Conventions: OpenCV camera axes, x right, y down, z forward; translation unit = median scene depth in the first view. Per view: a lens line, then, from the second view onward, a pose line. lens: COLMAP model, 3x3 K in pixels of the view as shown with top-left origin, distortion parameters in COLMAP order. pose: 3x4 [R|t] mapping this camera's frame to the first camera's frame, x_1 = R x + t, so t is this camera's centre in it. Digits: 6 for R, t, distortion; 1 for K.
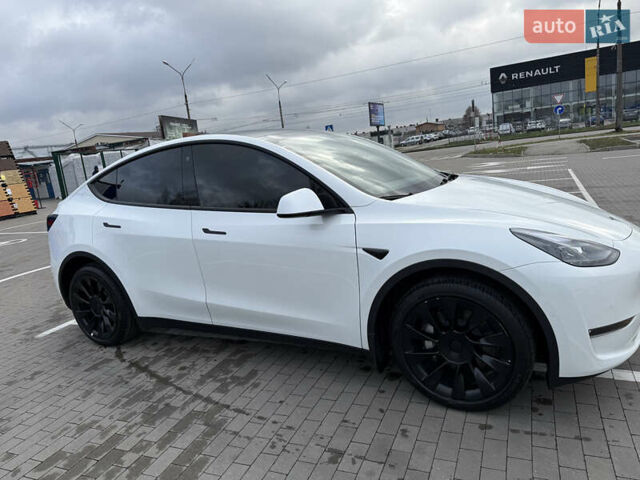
lens RADIAL K [[449.6, 0, 322.0], [0, 449.6, 237.9], [0, 0, 1]] dist [0.030359, -0.029735]
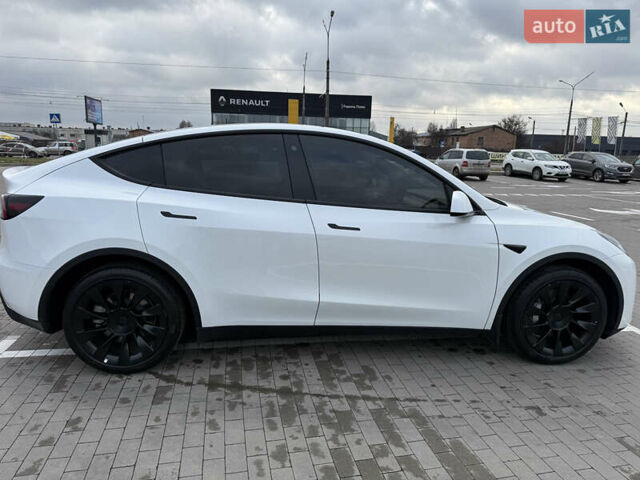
lens RADIAL K [[443.8, 0, 322.2], [0, 443.8, 240.2], [0, 0, 1]] dist [0.073015, -0.100649]
pose [[0.806927, 0.023990, 0.590164, -0.821815], [-0.011303, 0.999619, -0.025180, 0.037599], [-0.590543, 0.013648, 0.806891, 0.242950]]
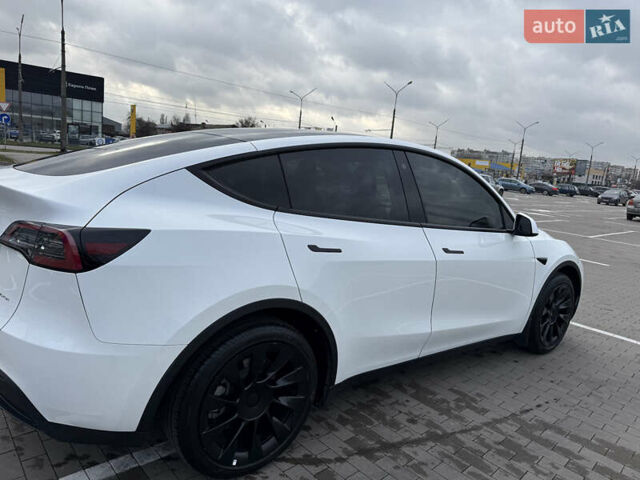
lens RADIAL K [[449.6, 0, 322.0], [0, 449.6, 237.9], [0, 0, 1]] dist [0.030359, -0.029735]
pose [[0.364729, -0.002663, 0.931110, -1.182794], [0.039540, 0.999138, -0.012631, -0.039574], [-0.930274, 0.041423, 0.364520, 0.883392]]
